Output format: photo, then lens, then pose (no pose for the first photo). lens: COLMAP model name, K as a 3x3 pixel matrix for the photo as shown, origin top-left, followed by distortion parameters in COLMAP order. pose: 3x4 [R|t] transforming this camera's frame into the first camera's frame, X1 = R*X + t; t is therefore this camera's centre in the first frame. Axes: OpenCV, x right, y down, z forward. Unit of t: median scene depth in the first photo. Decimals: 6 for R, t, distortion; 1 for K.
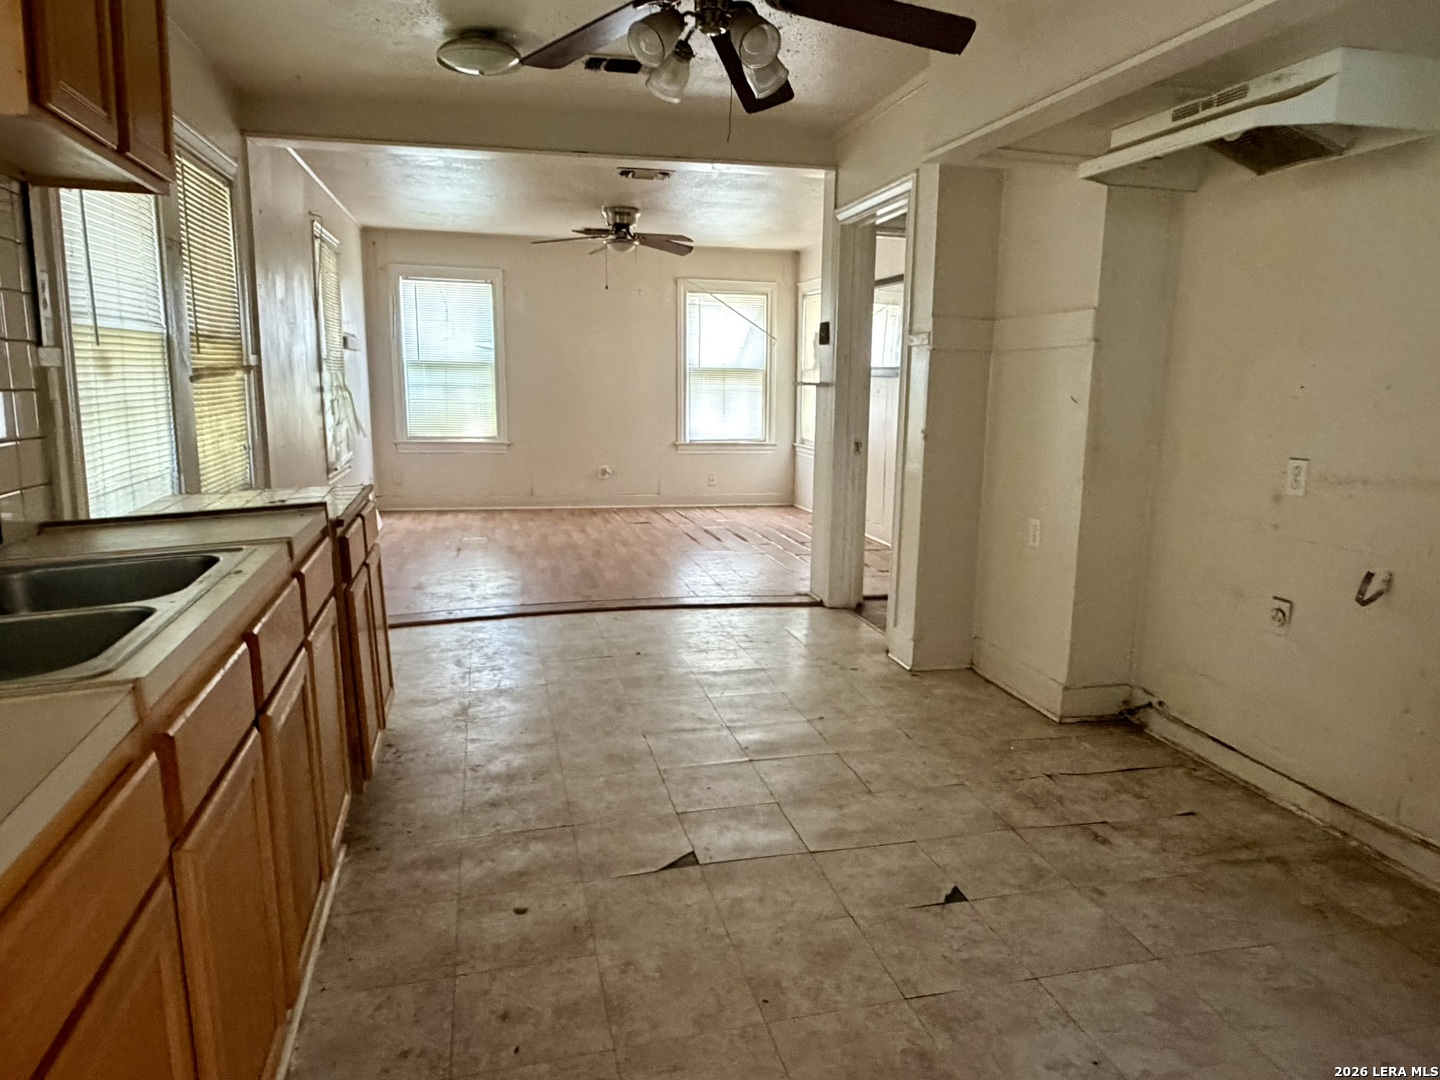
lens RADIAL K [[907.2, 0, 714.6], [0, 907.2, 522.1], [0, 0, 1]] dist [0.000040, 0.000688]
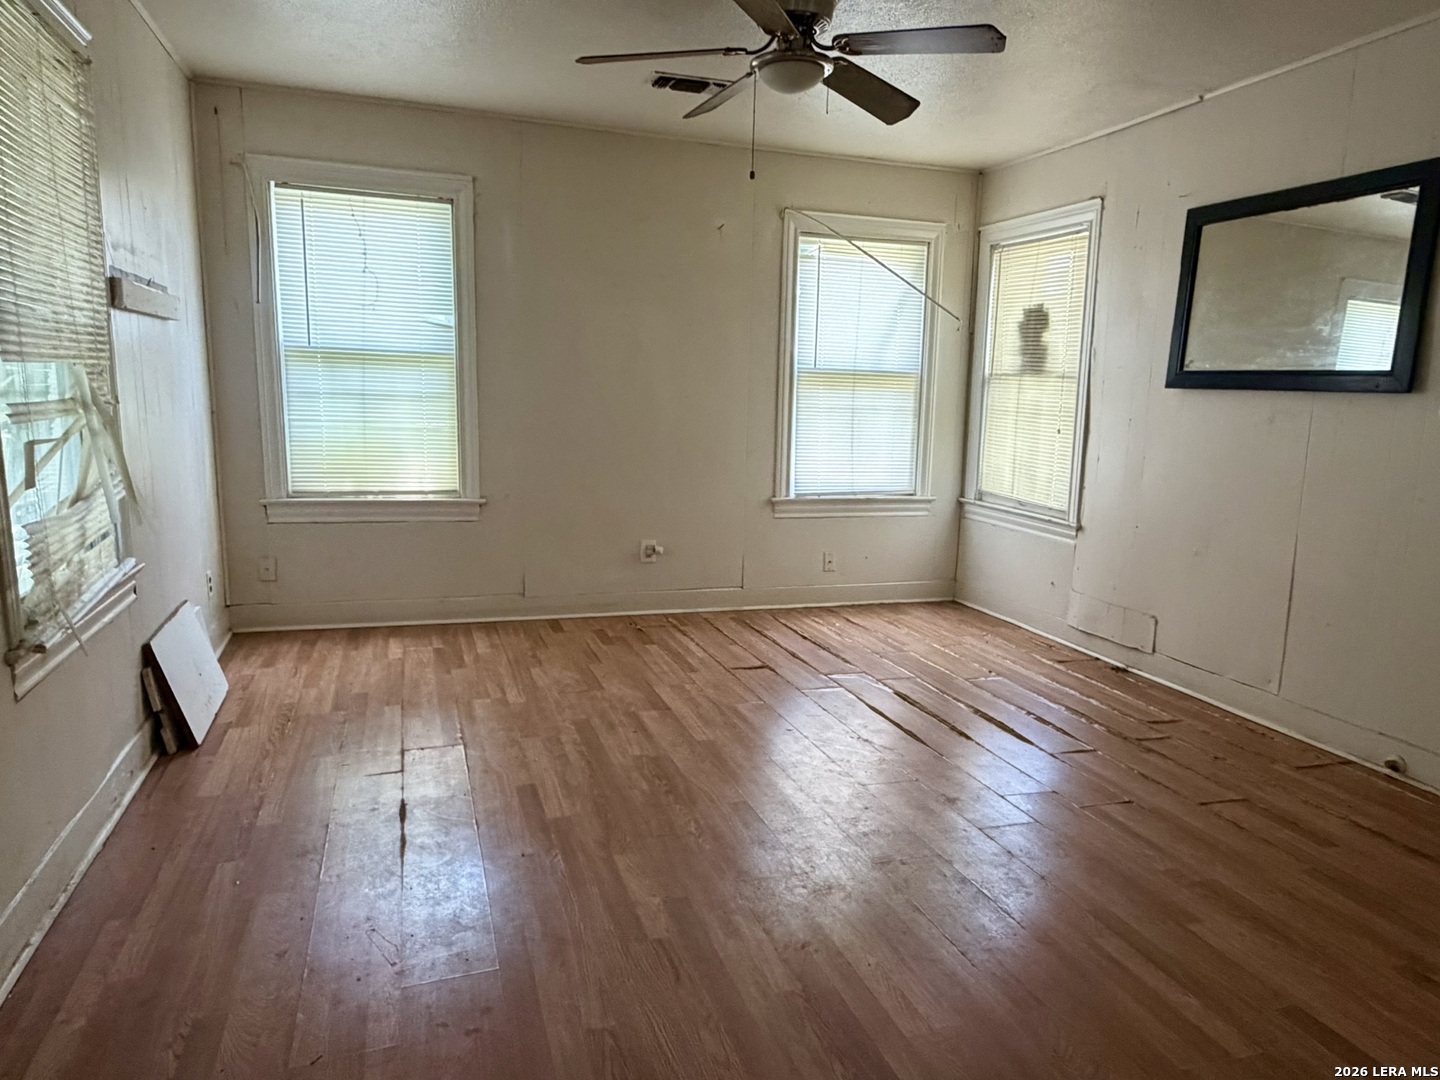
lens RADIAL K [[939.2, 0, 712.7], [0, 939.2, 540.1], [0, 0, 1]] dist [0.002909, 0.003373]
pose [[0.997141, 0.000634, 0.075558, -0.129503], [-0.001250, 0.999966, 0.008106, -0.068296], [-0.075551, -0.008178, 0.997108, 0.422070]]
